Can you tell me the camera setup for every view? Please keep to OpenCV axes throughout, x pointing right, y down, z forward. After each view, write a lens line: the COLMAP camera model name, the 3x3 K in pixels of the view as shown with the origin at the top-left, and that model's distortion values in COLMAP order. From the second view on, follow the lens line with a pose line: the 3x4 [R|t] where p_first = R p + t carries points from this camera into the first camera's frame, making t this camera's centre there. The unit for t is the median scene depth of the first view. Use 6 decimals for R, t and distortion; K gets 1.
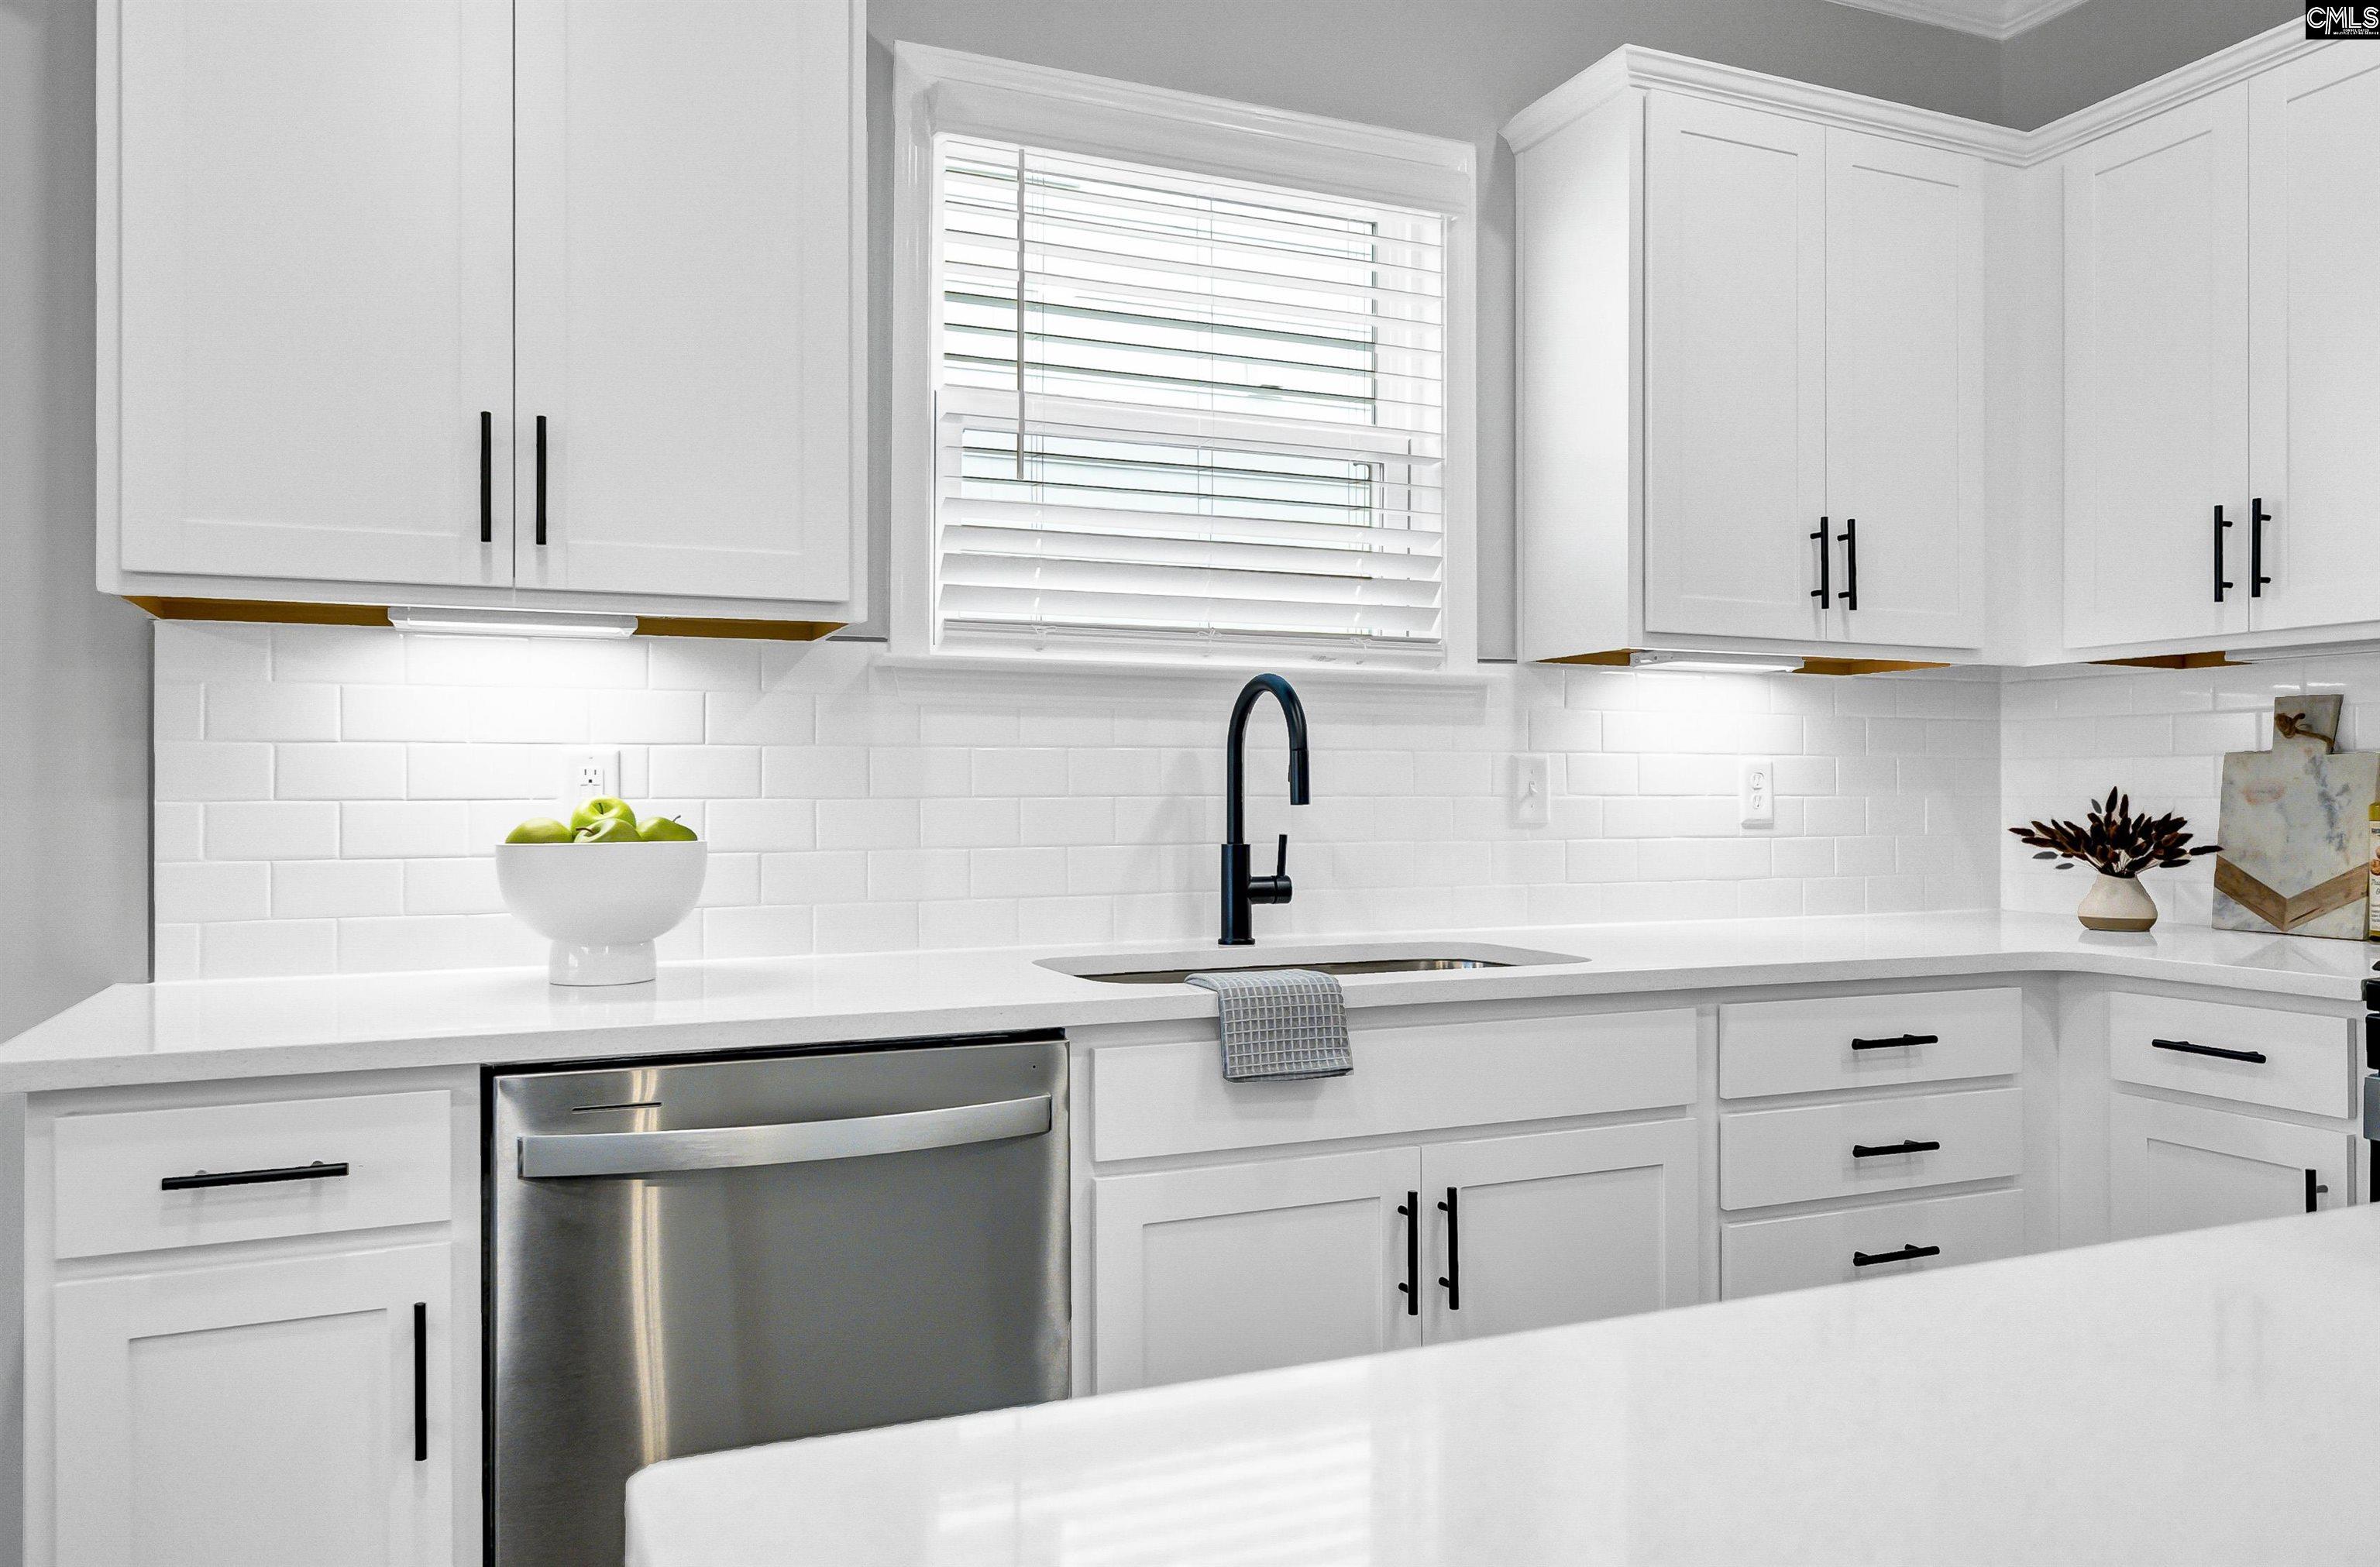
lens RADIAL K [[1749.5, 0, 1190.0], [0, 1749.5, 783.5], [0, 0, 1]] dist [-0.008495, 0.057999]
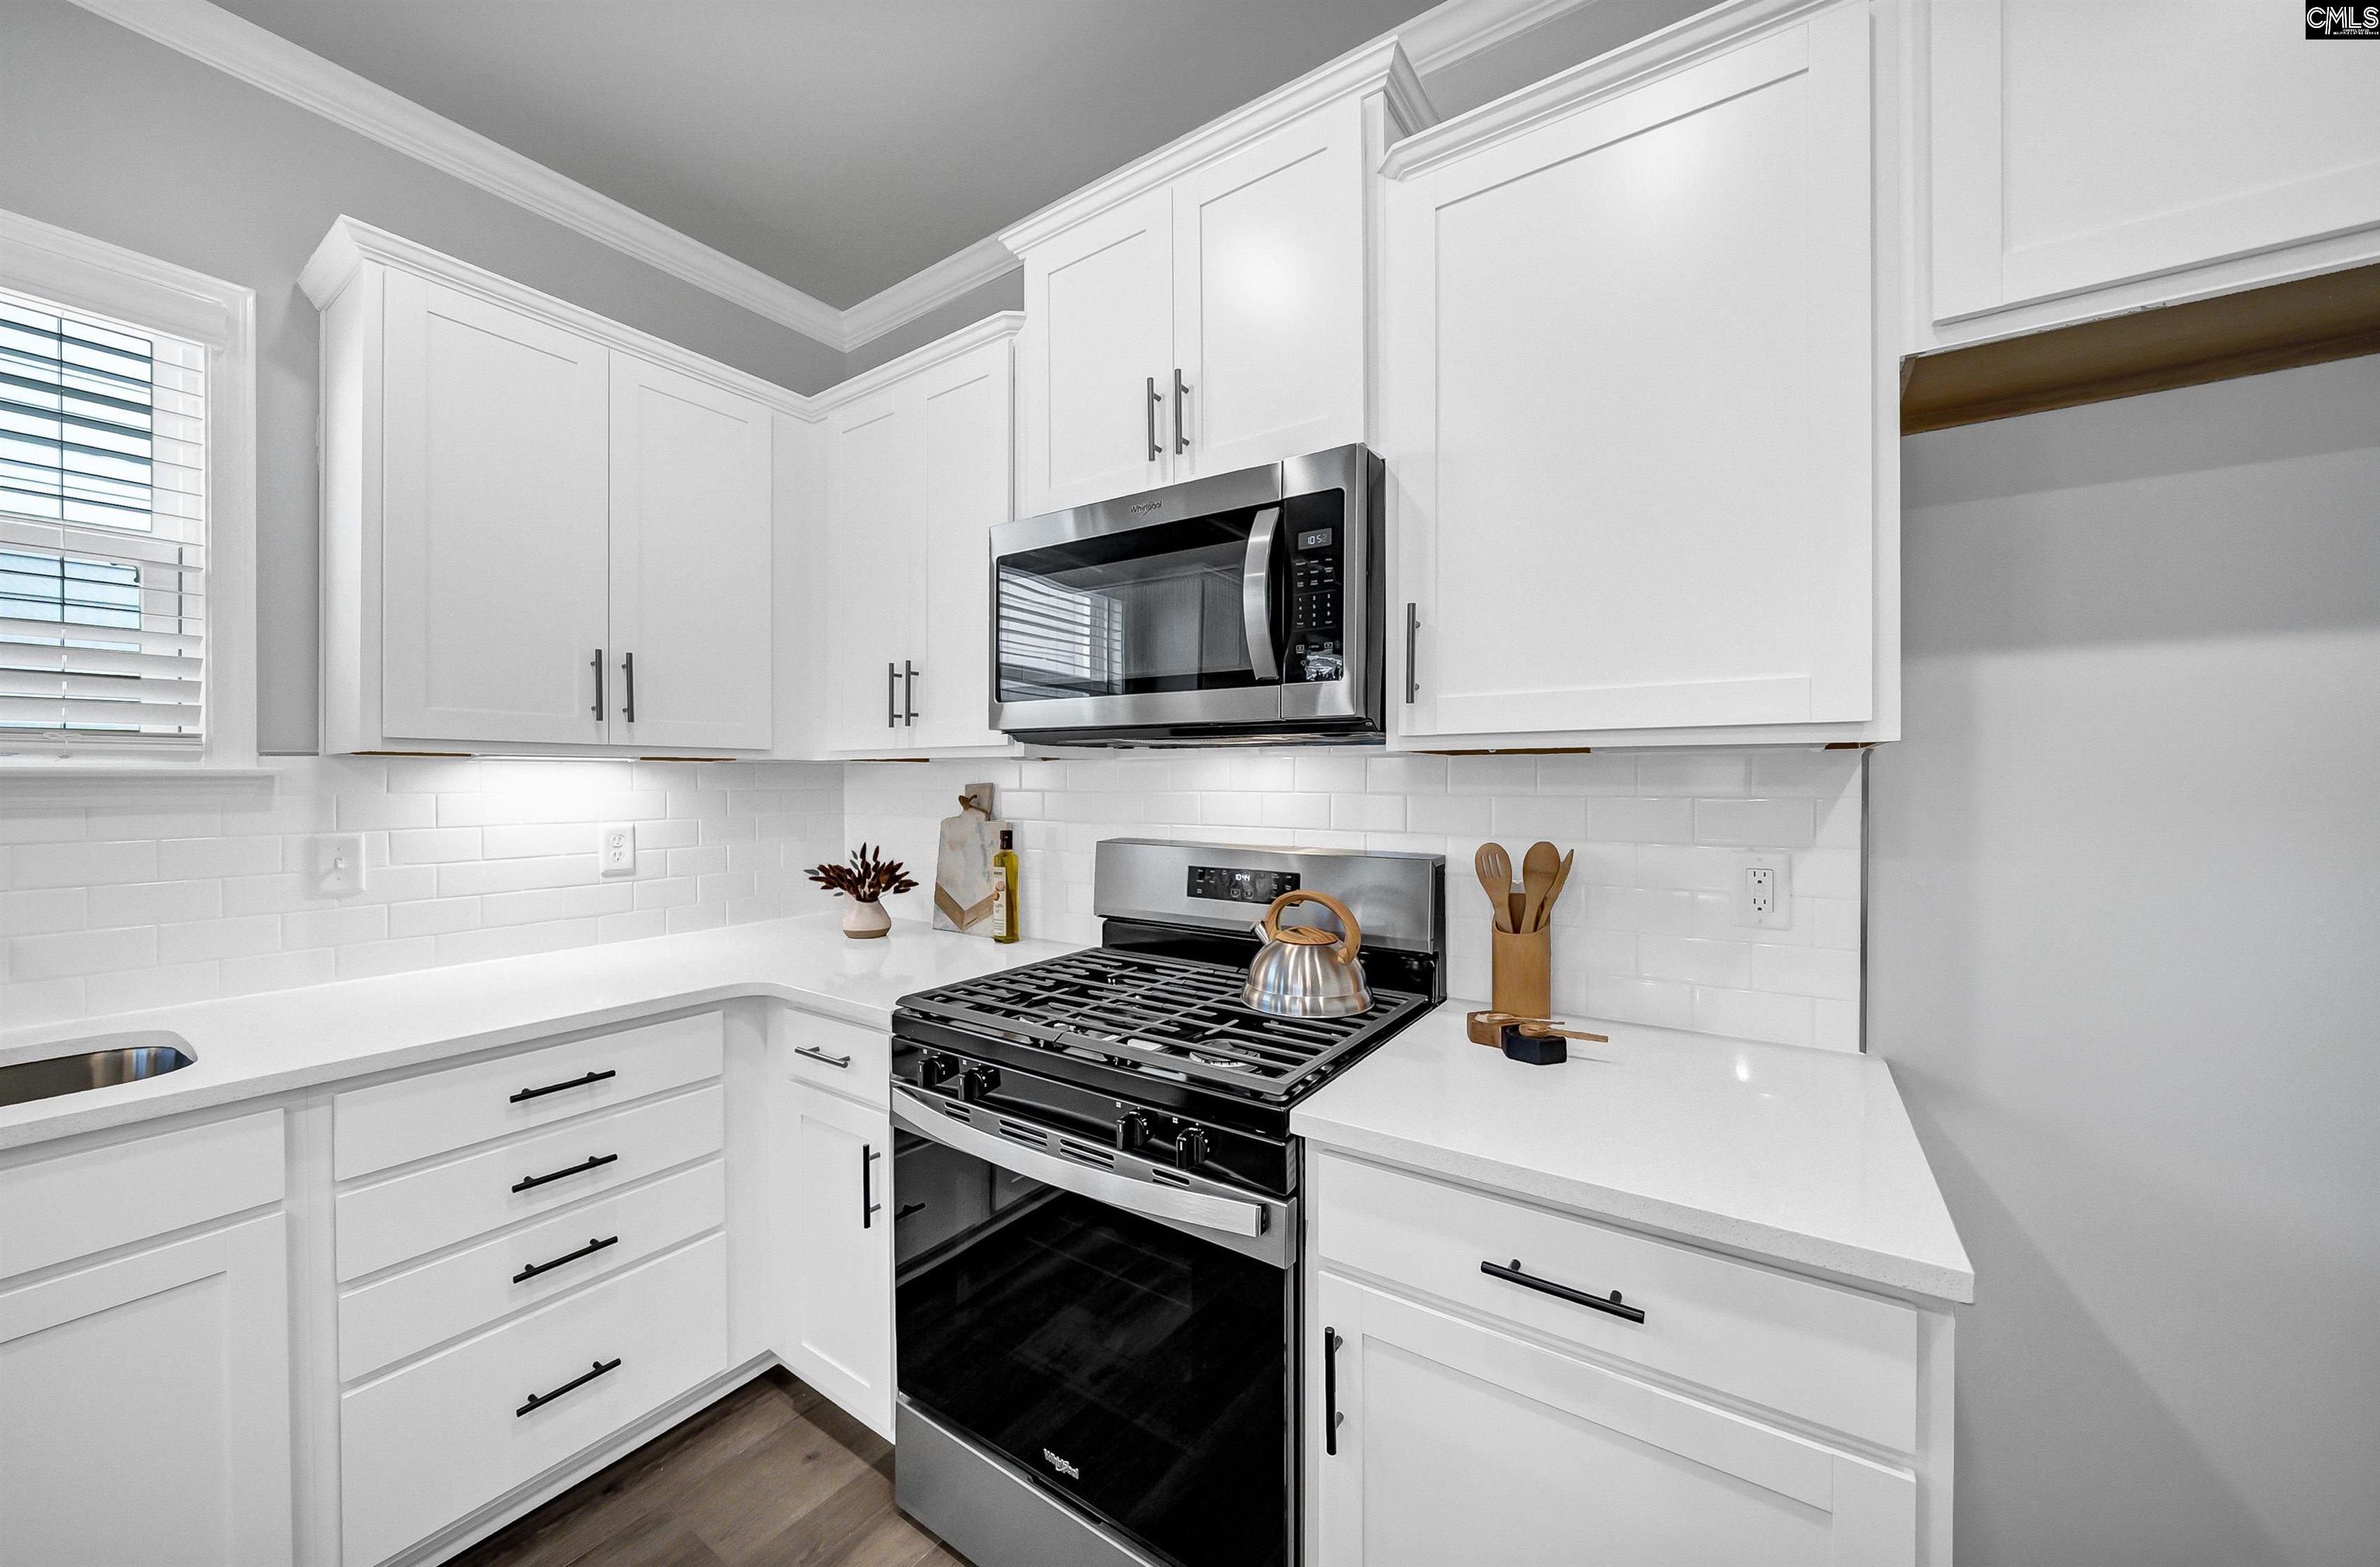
lens RADIAL K [[868.6, 0, 1190.0], [0, 868.6, 783.5], [0, 0, 1]] dist [-0.000699, -0.000015]
pose [[0.856941, -0.004141, 0.515398, 0.387398], [-0.004323, 0.999875, 0.015222, -0.062447], [-0.515396, -0.015273, 0.856816, 0.216478]]
